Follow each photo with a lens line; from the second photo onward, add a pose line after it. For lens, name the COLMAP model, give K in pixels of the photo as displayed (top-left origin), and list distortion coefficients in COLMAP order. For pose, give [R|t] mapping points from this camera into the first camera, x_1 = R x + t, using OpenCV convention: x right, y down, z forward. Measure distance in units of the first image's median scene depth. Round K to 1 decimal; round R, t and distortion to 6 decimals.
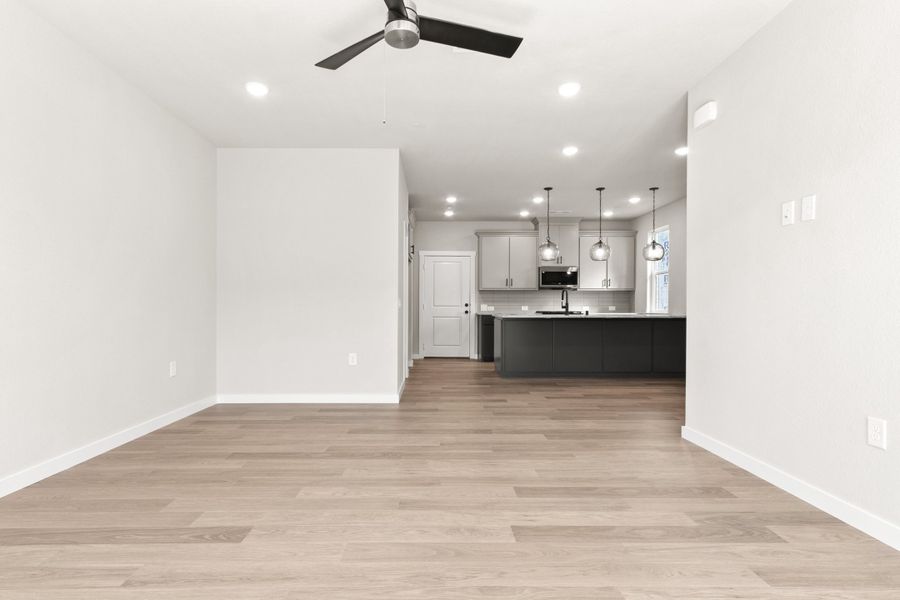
lens RADIAL K [[462.7, 0, 437.9], [0, 462.7, 292.2], [0, 0, 1]] dist [0.002180, 0.002587]
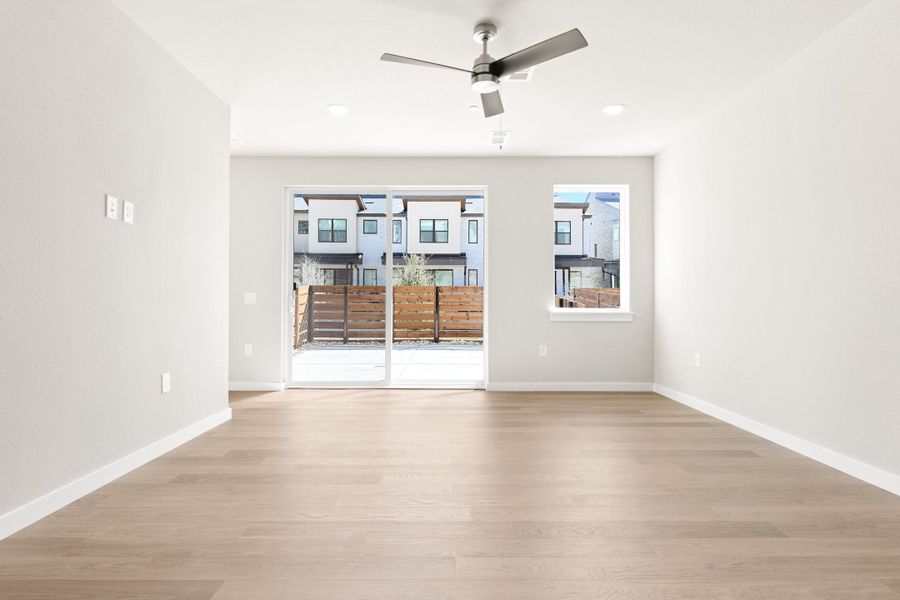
lens RADIAL K [[462.7, 0, 453.1], [0, 462.7, 303.4], [0, 0, 1]] dist [0.002180, 0.002587]
pose [[-0.999992, -0.003617, 0.001936, 0.004279], [-0.003673, 0.999539, -0.030146, 0.052070], [-0.001826, -0.030153, -0.999544, 1.530408]]
